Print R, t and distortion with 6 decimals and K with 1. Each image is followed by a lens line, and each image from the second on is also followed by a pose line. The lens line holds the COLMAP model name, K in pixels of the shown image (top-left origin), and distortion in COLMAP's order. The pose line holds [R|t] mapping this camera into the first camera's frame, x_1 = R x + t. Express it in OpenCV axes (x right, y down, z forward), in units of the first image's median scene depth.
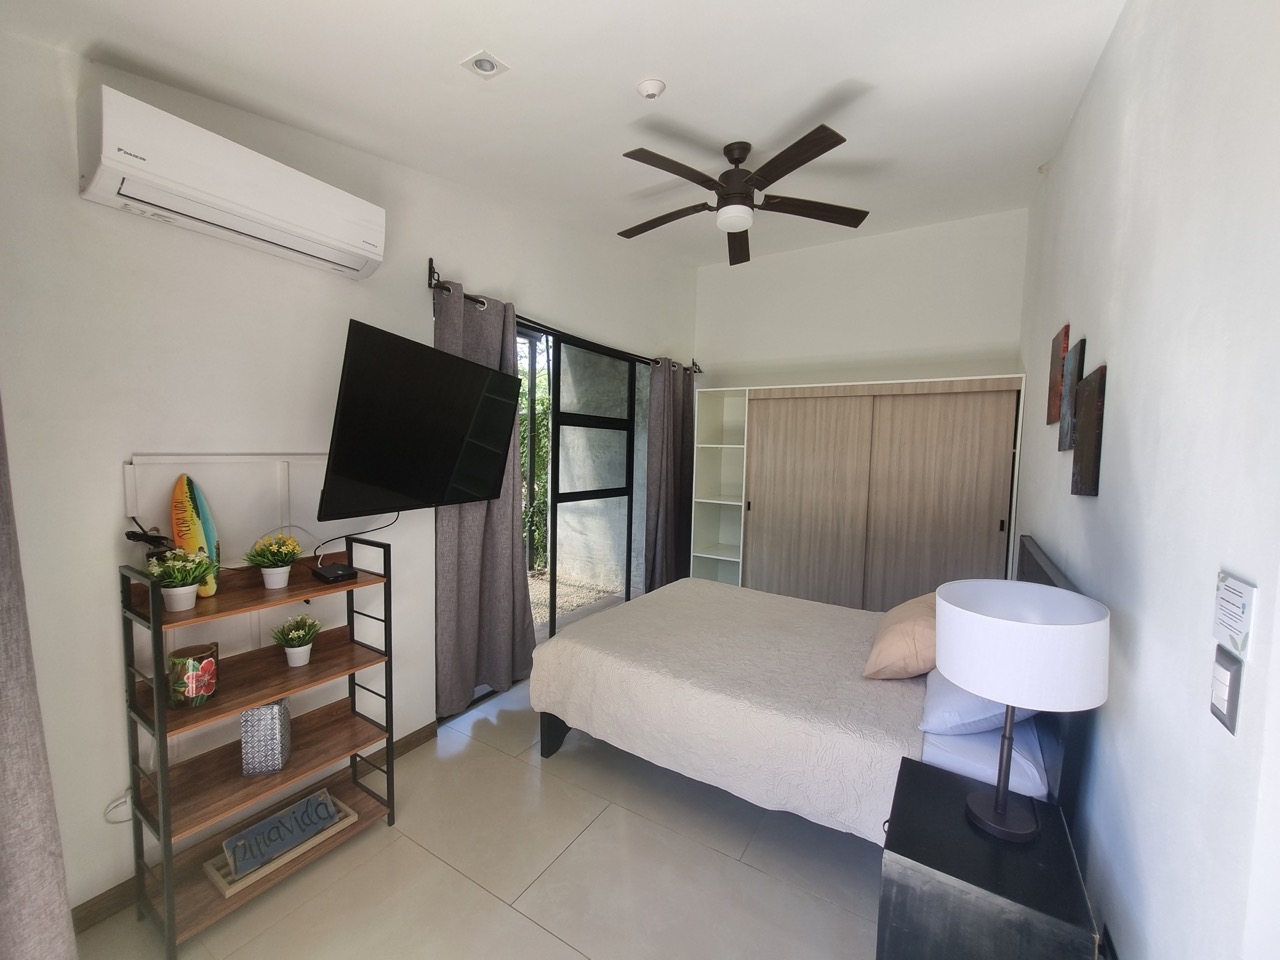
lens RADIAL K [[505.7, 0, 653.3], [0, 505.7, 484.9], [0, 0, 1]] dist [-0.000910, -0.000140]
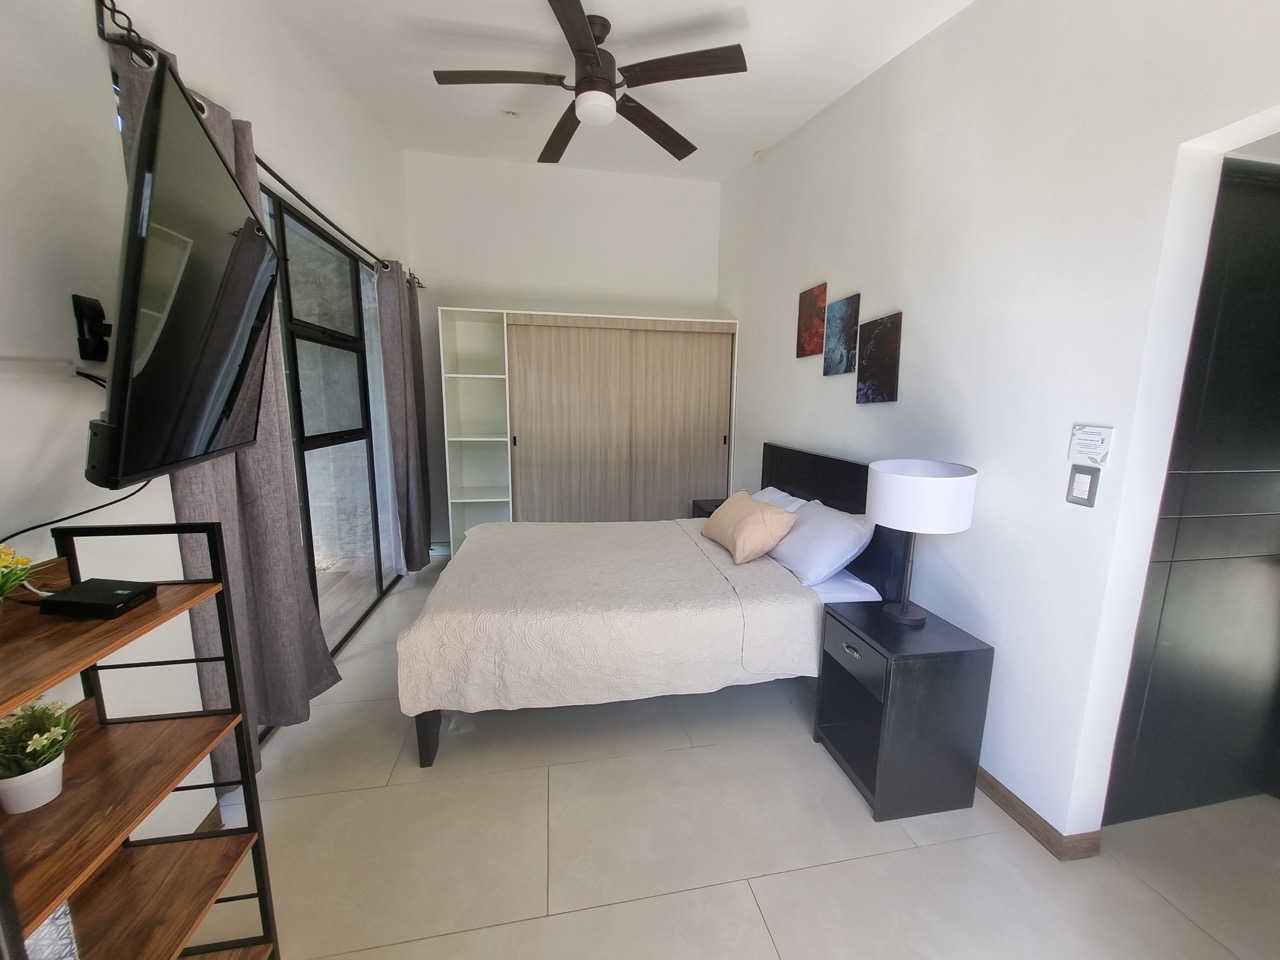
lens RADIAL K [[505.7, 0, 647.1], [0, 505.7, 485.7], [0, 0, 1]] dist [-0.000910, -0.000140]
pose [[0.740307, -0.124836, 0.660576, -0.297167], [0.050750, 0.990181, 0.130250, 0.015687], [-0.670350, -0.062901, 0.739374, 0.152996]]
